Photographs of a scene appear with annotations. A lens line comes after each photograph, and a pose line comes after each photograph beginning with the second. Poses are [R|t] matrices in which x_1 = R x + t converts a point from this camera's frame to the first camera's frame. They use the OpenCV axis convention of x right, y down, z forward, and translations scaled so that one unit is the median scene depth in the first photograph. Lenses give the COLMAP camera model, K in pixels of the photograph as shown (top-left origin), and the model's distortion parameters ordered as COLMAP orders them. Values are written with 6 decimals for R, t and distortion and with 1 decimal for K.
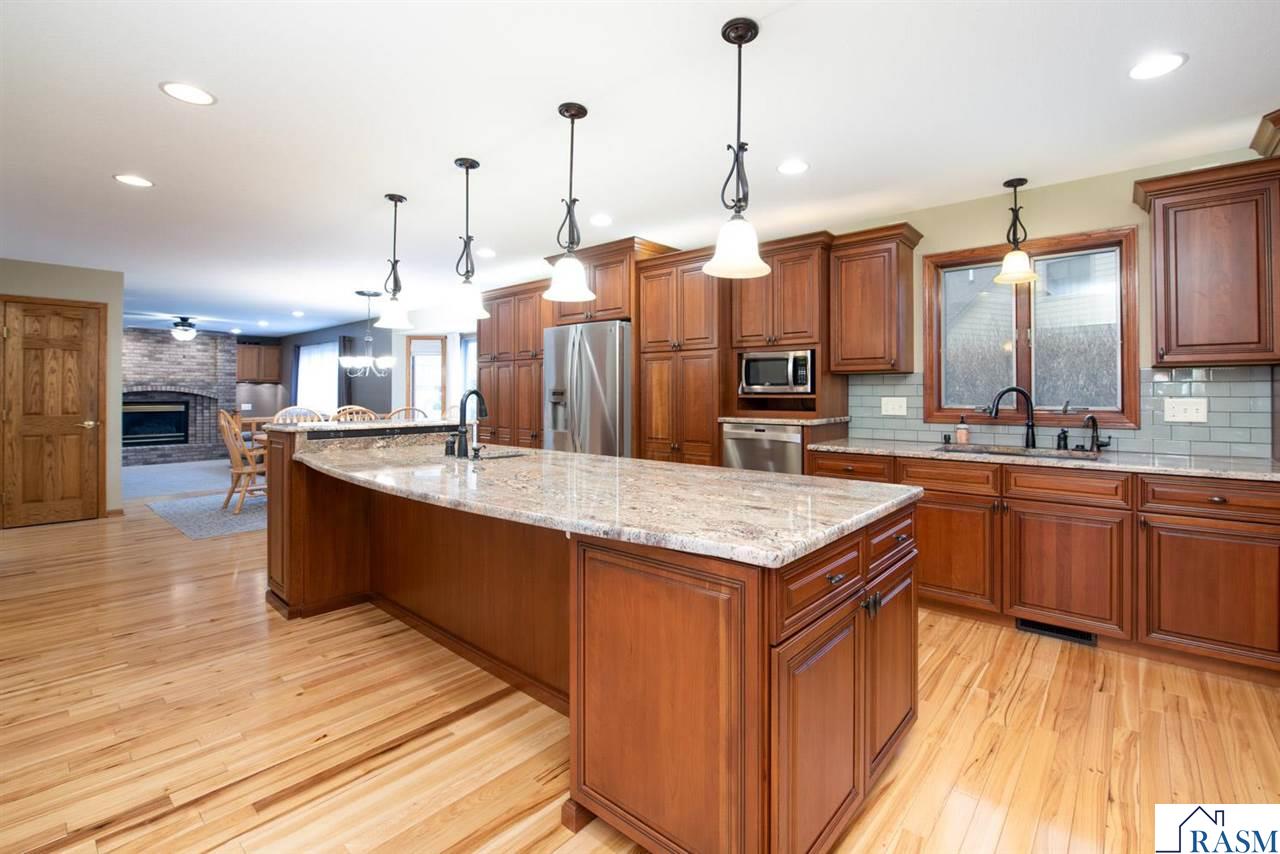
lens RADIAL K [[564.3, 0, 700.1], [0, 564.3, 387.5], [0, 0, 1]] dist [-0.000418, -0.000012]
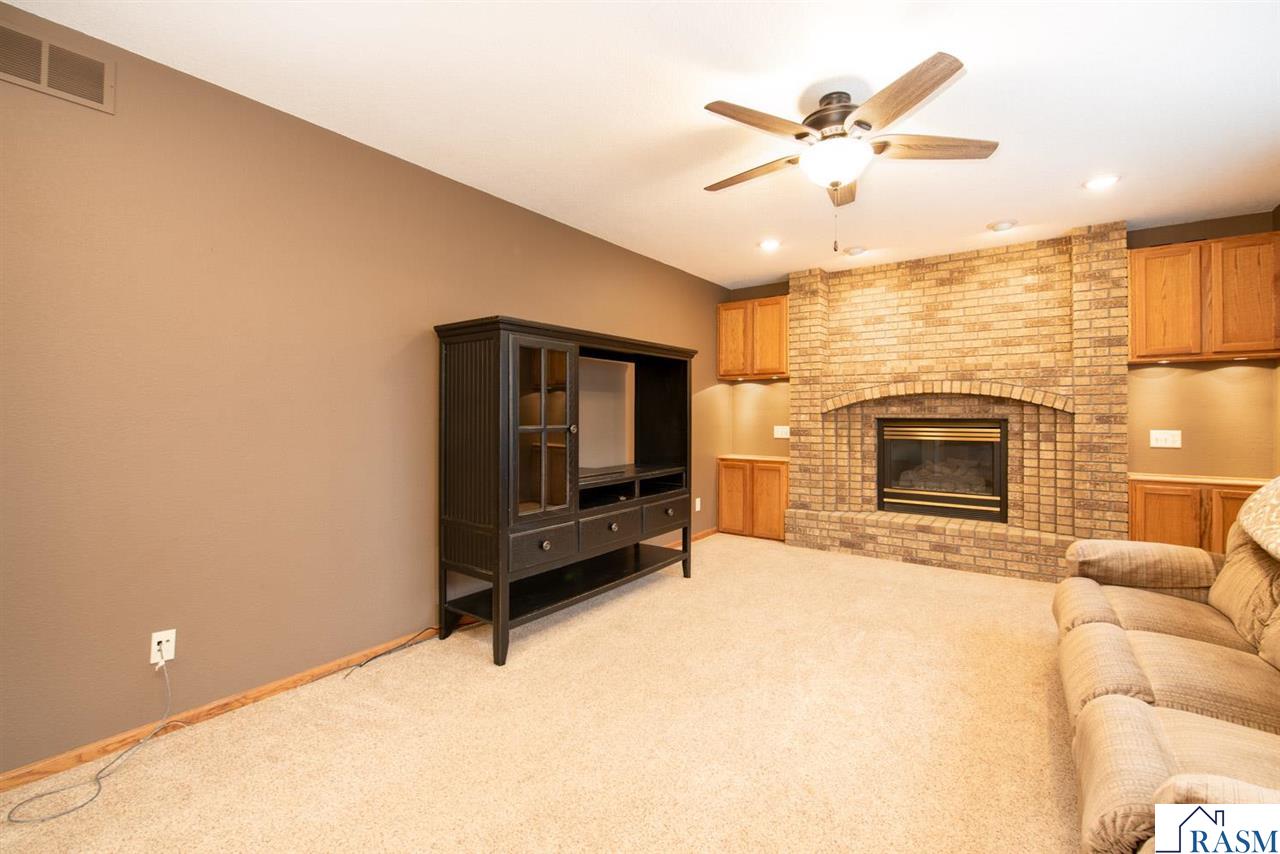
lens RADIAL K [[514.6, 0, 671.6], [0, 514.6, 416.1], [0, 0, 1]] dist [-0.004824, -0.000566]
pose [[0.062330, -0.005831, -0.998039, -0.555707], [0.004179, 0.999976, -0.005582, 0.023484], [0.998047, -0.003822, 0.062353, 0.738120]]
